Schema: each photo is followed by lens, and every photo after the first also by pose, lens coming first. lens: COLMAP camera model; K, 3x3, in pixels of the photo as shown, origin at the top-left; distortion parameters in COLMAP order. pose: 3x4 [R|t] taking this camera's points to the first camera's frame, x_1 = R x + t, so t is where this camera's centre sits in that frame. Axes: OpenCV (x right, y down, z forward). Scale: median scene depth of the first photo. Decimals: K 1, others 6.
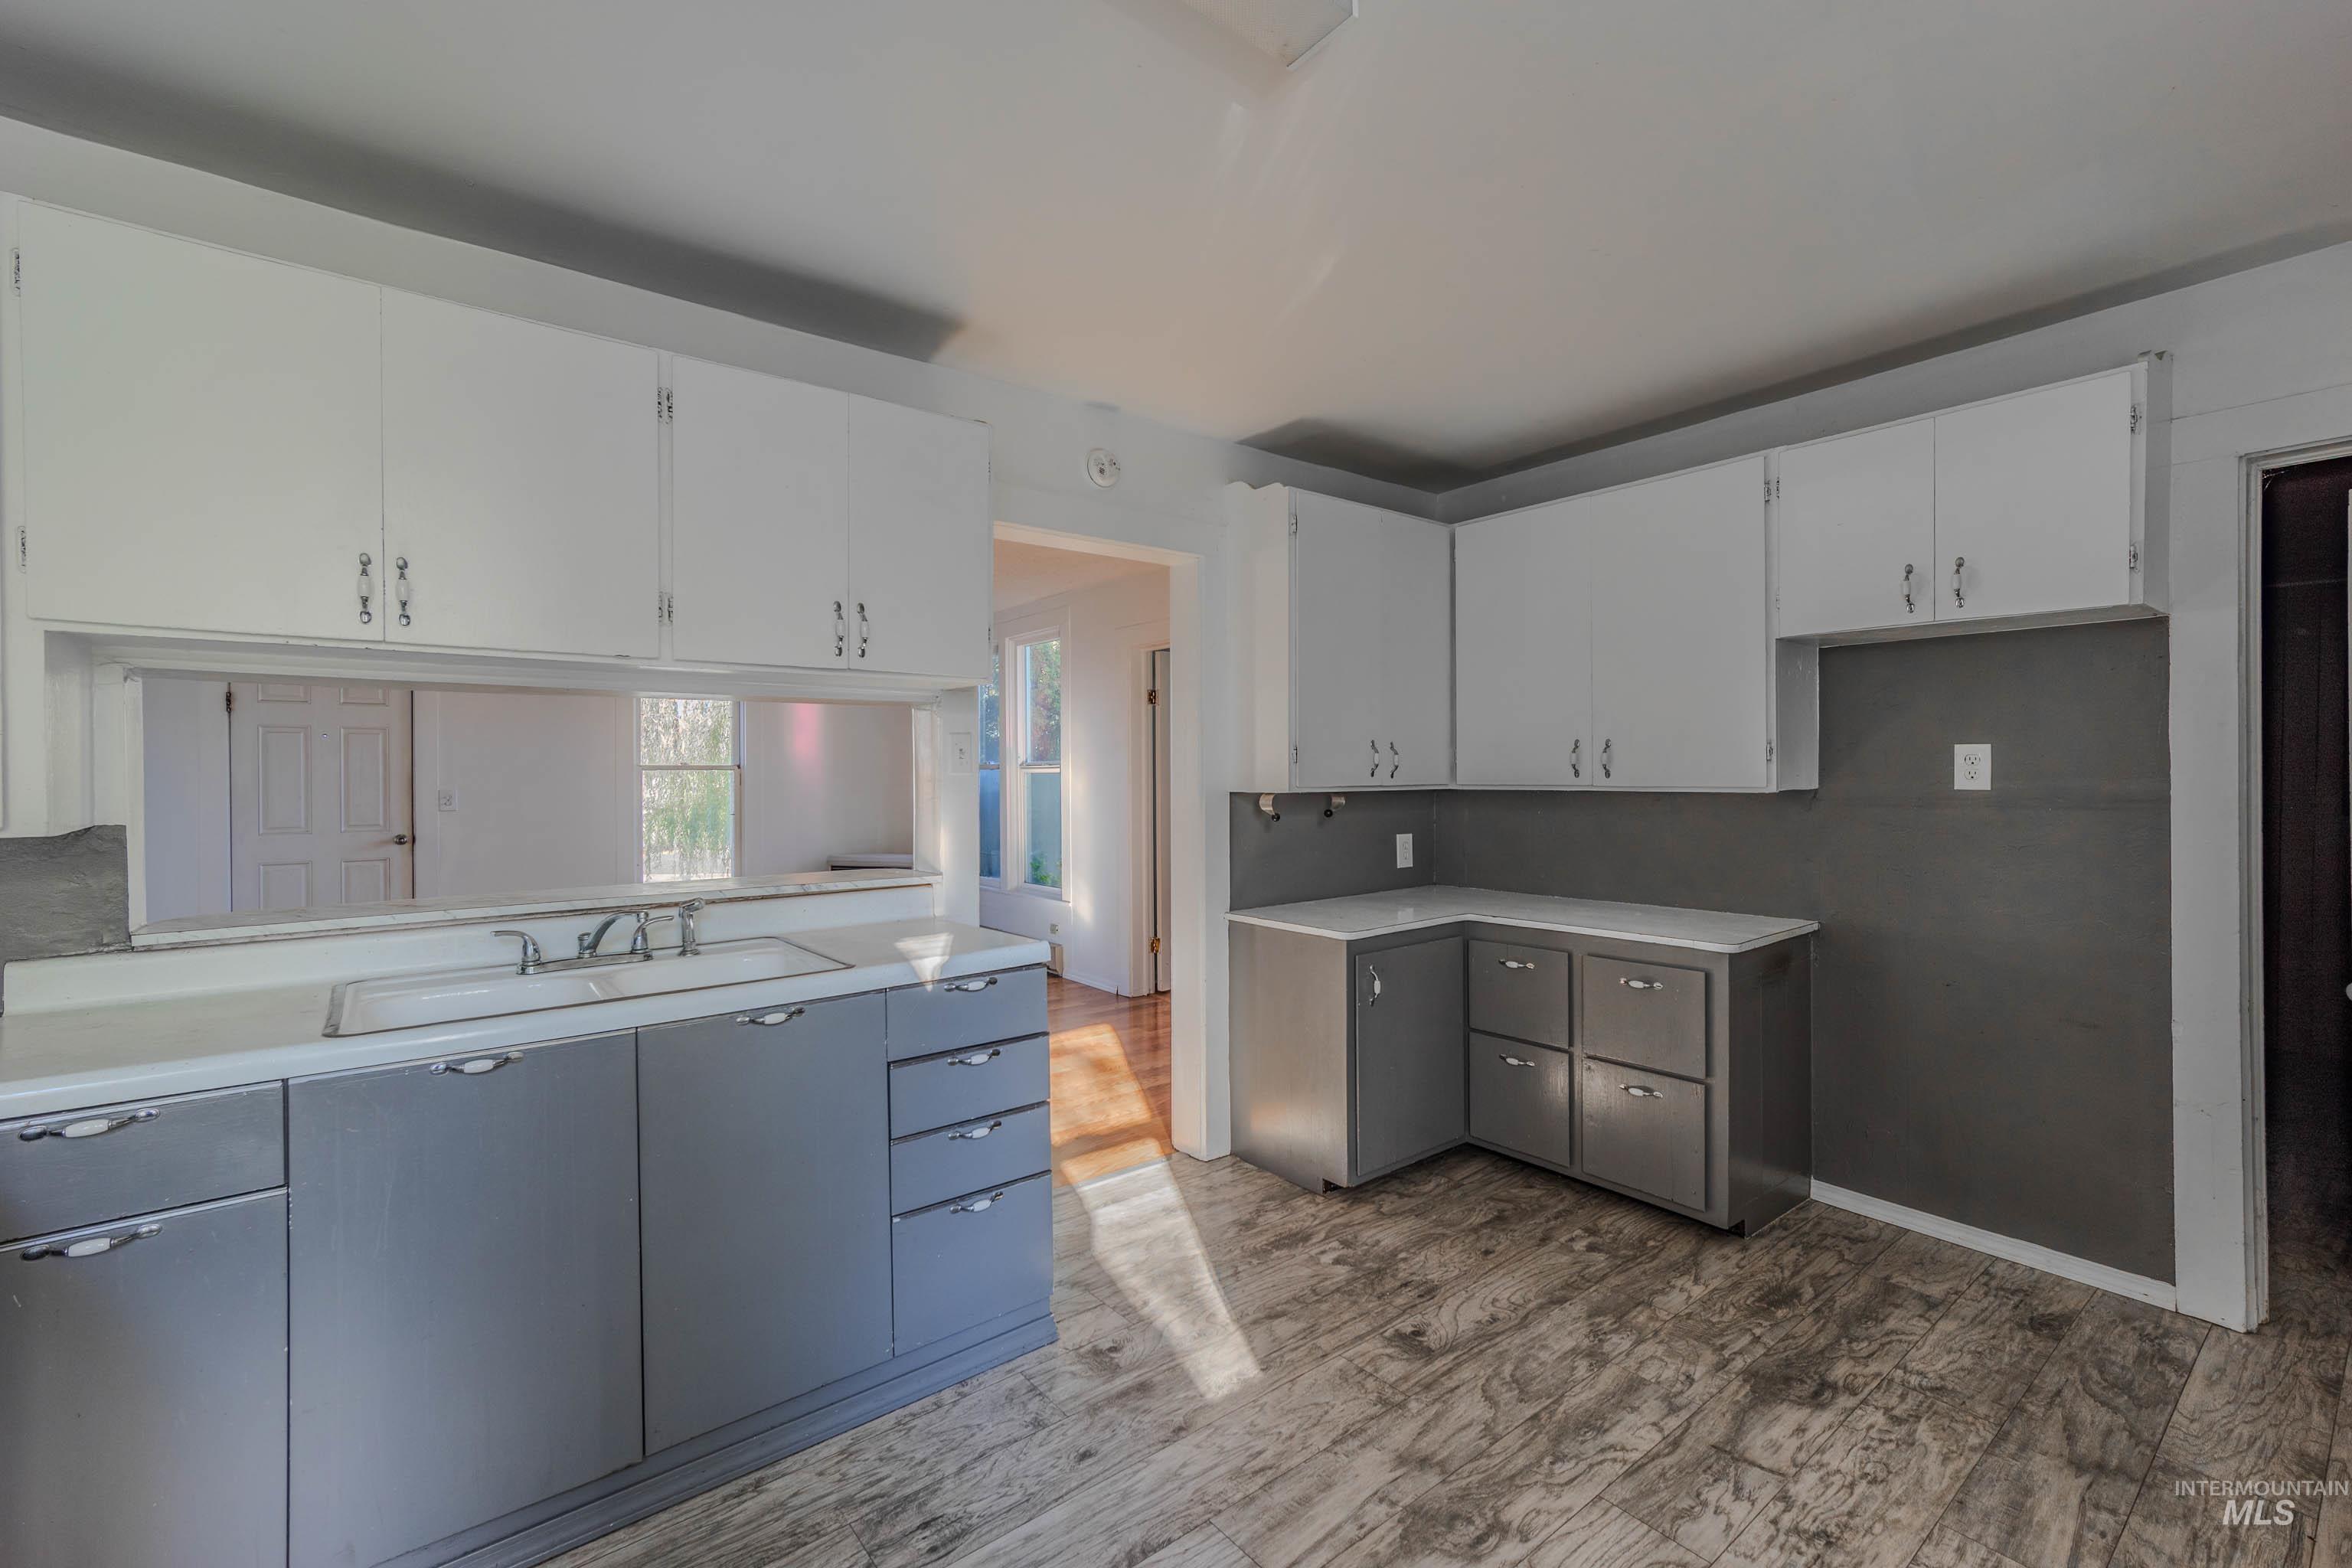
lens RADIAL K [[1006.6, 0, 1174.3], [0, 1006.6, 775.6], [0, 0, 1]] dist [-0.003342, 0.007558]
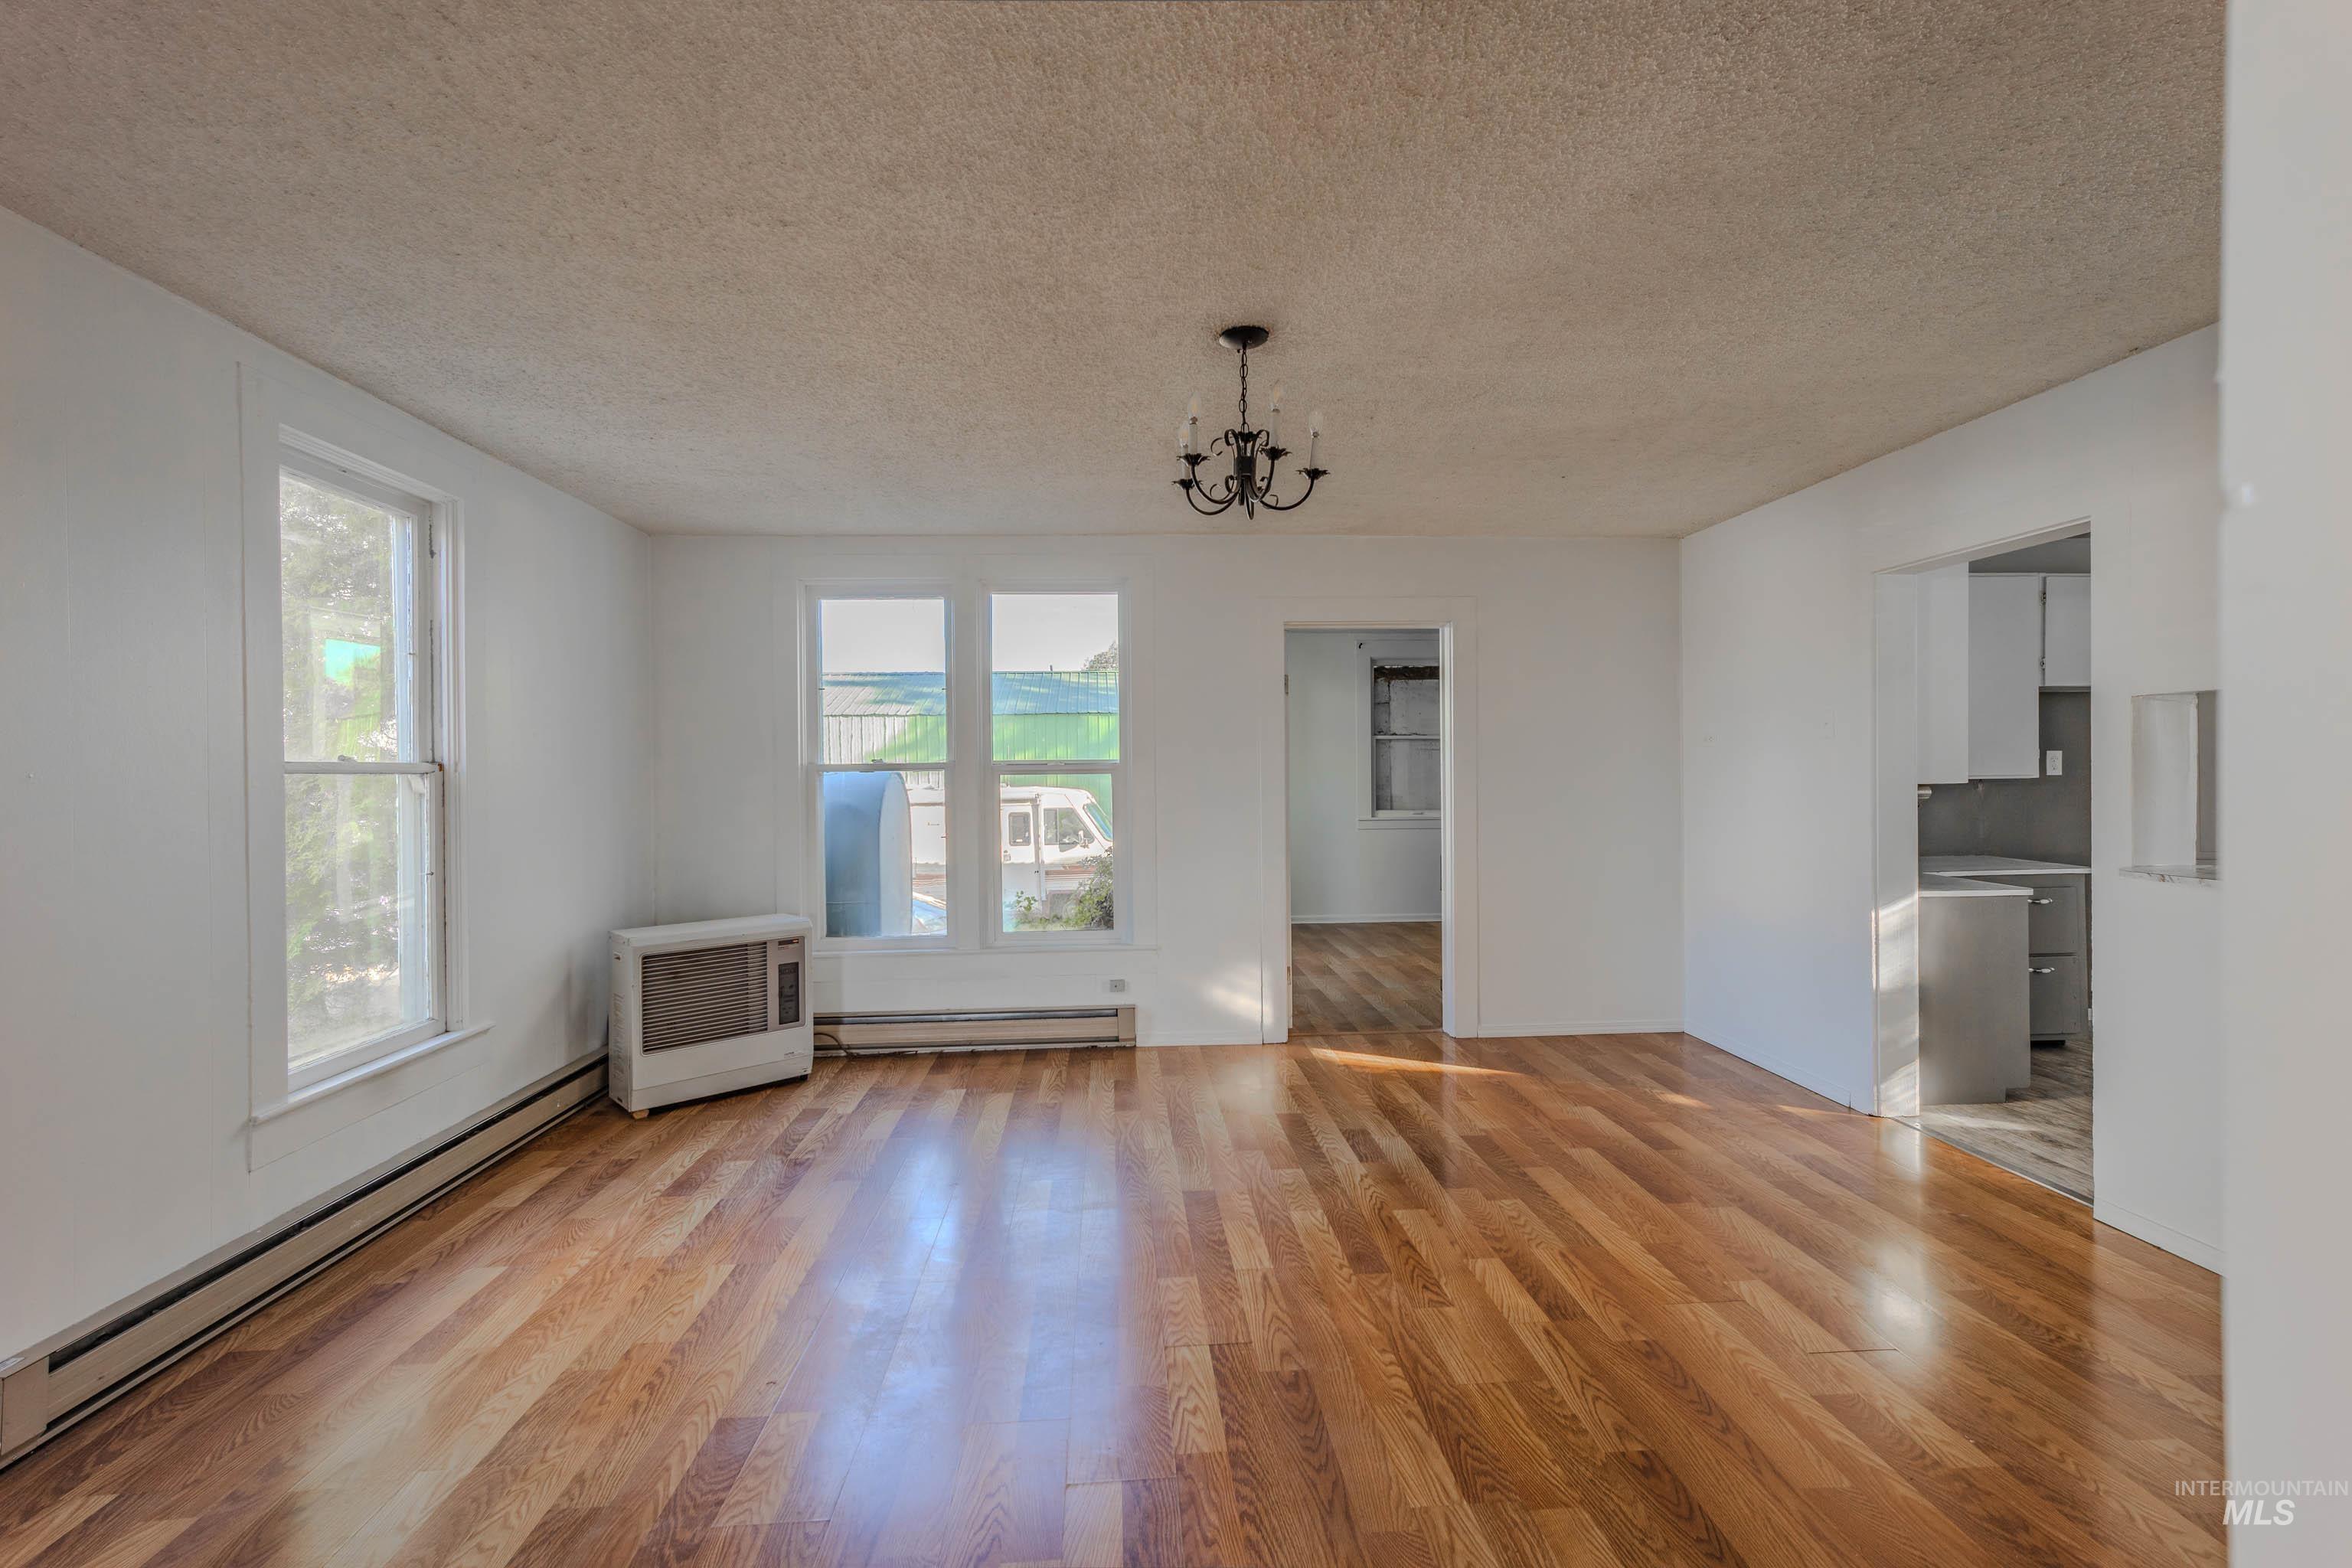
lens RADIAL K [[1006.6, 0, 1174.3], [0, 1006.6, 775.6], [0, 0, 1]] dist [-0.003342, 0.007558]
pose [[0.567065, -0.005308, 0.823656, -1.862434], [0.010693, 0.999942, -0.000917, -0.001825], [-0.823604, 0.009328, 0.567089, 1.445408]]
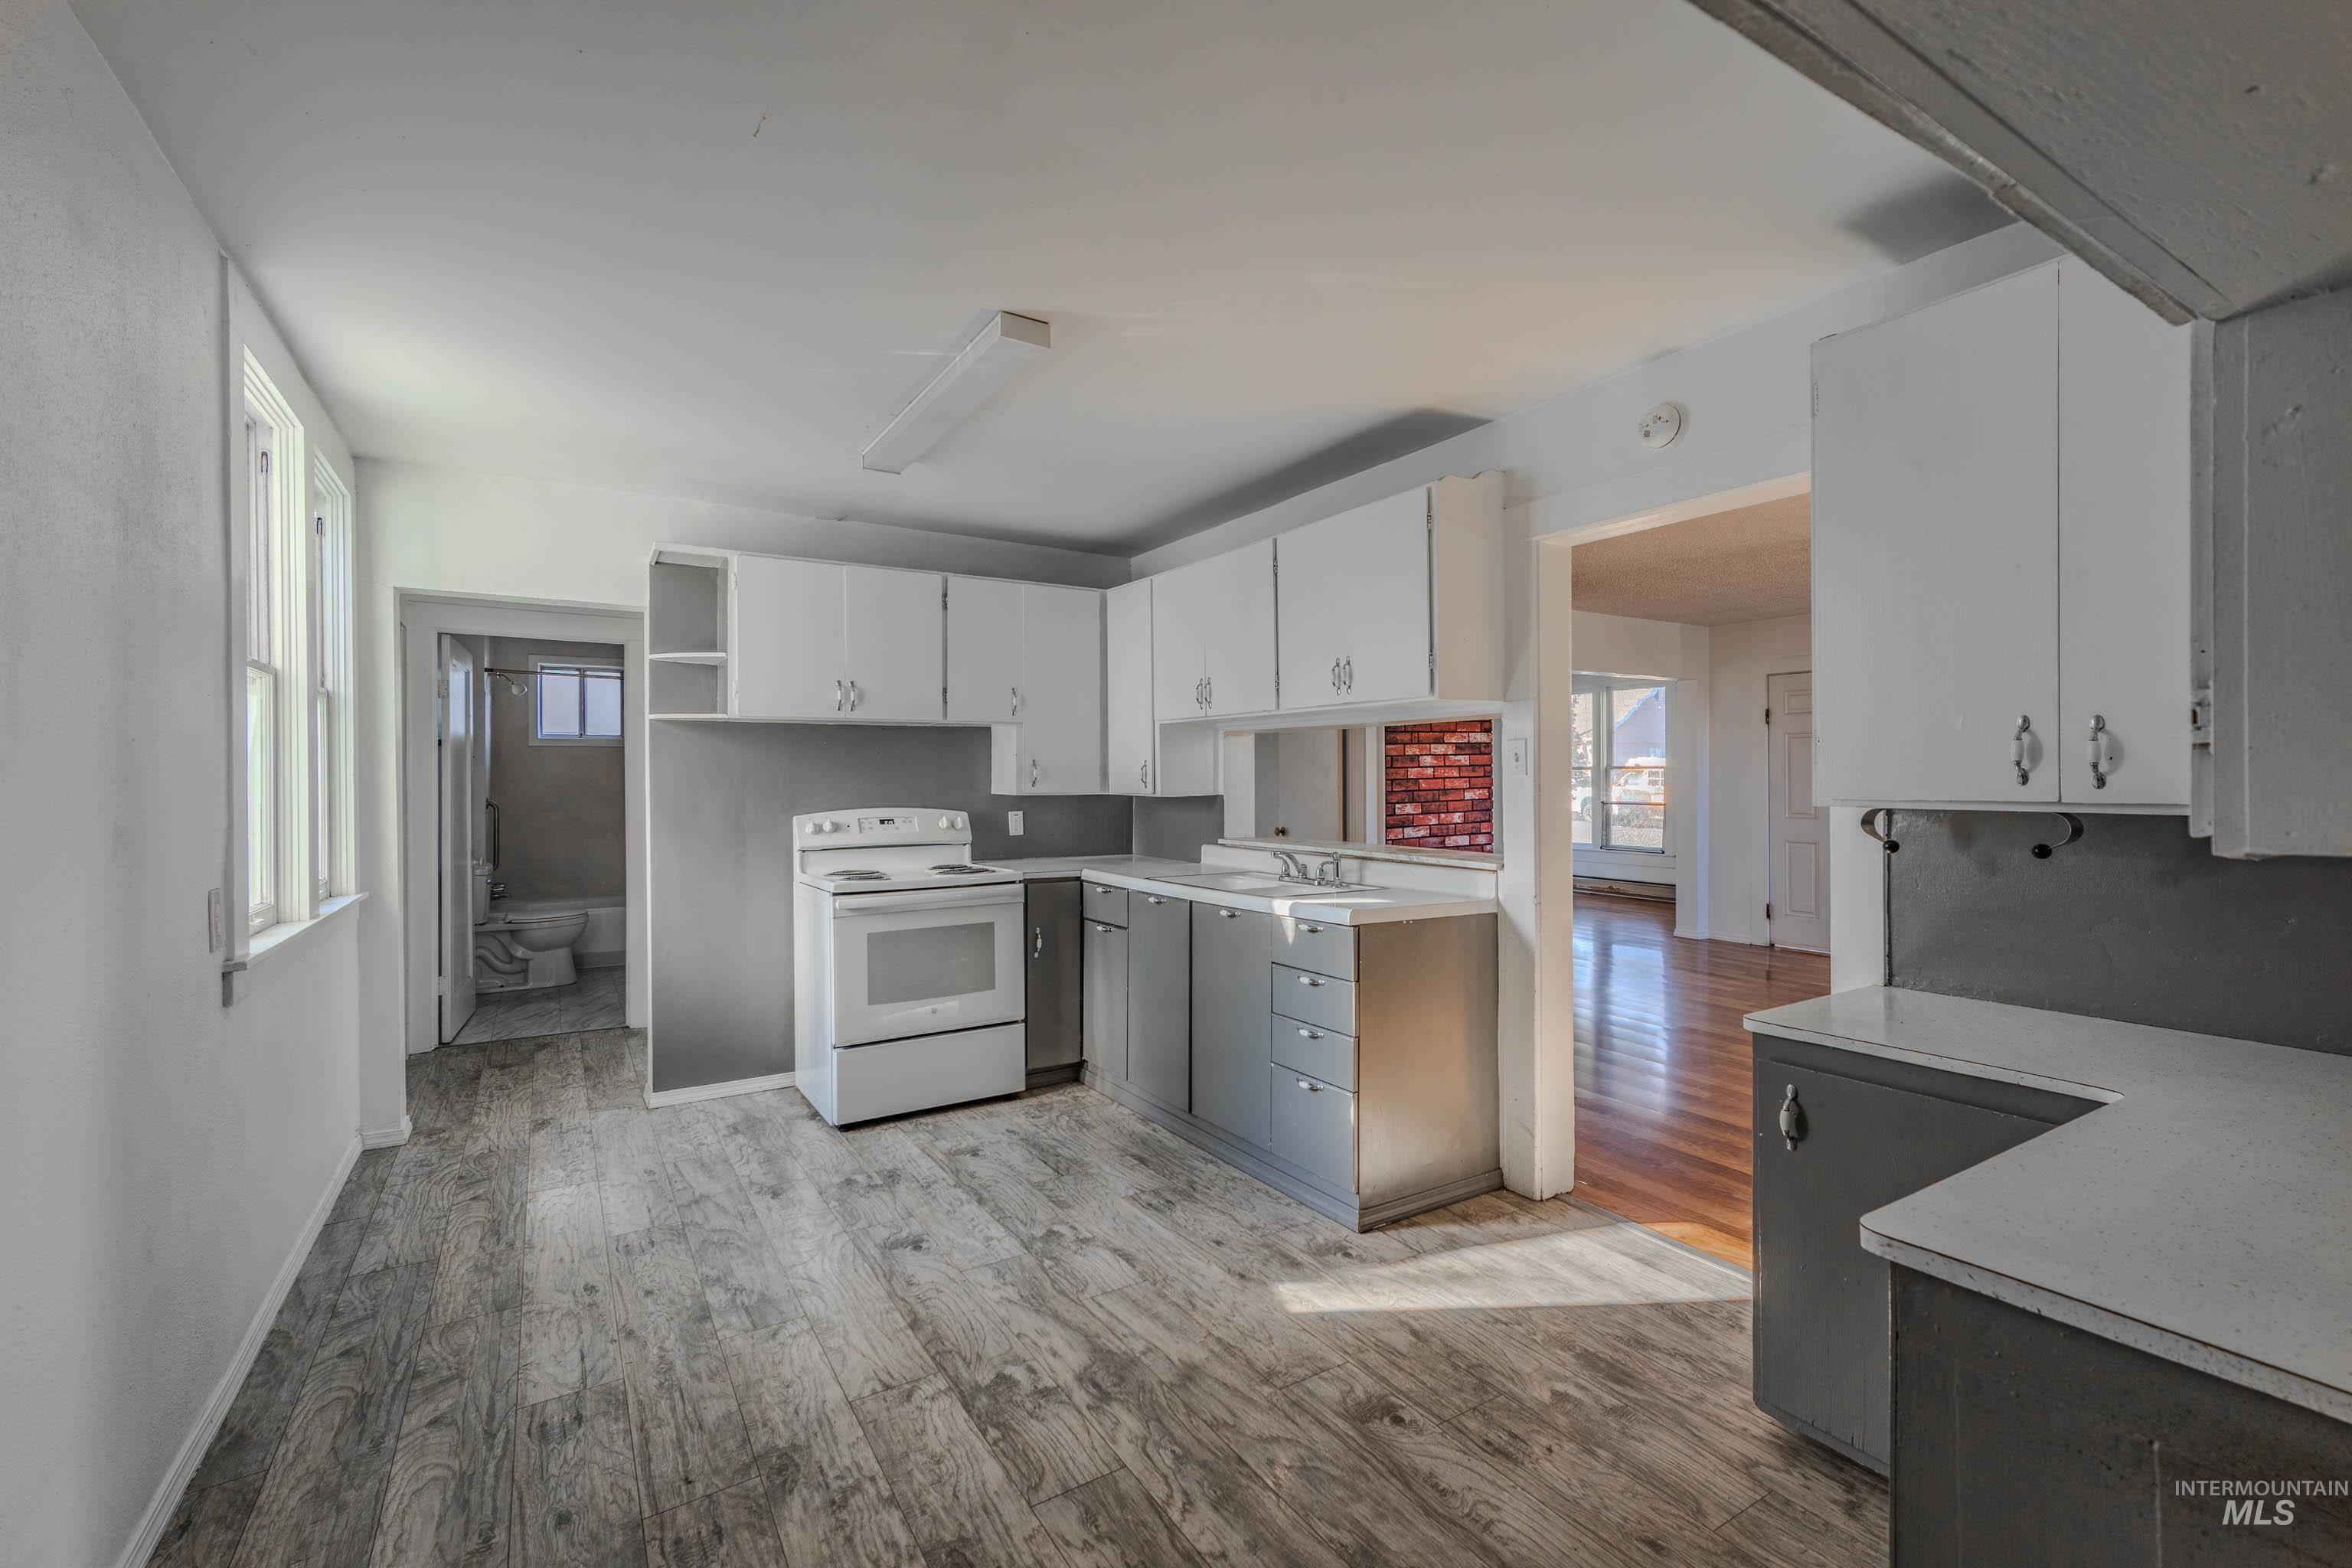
lens RADIAL K [[1006.6, 0, 1174.3], [0, 1006.6, 775.6], [0, 0, 1]] dist [-0.003342, 0.007558]
pose [[-0.109263, 0.006549, -0.993991, 1.074137], [0.000994, 0.999979, 0.006479, -0.010996], [0.994012, -0.000280, -0.109267, 0.859288]]
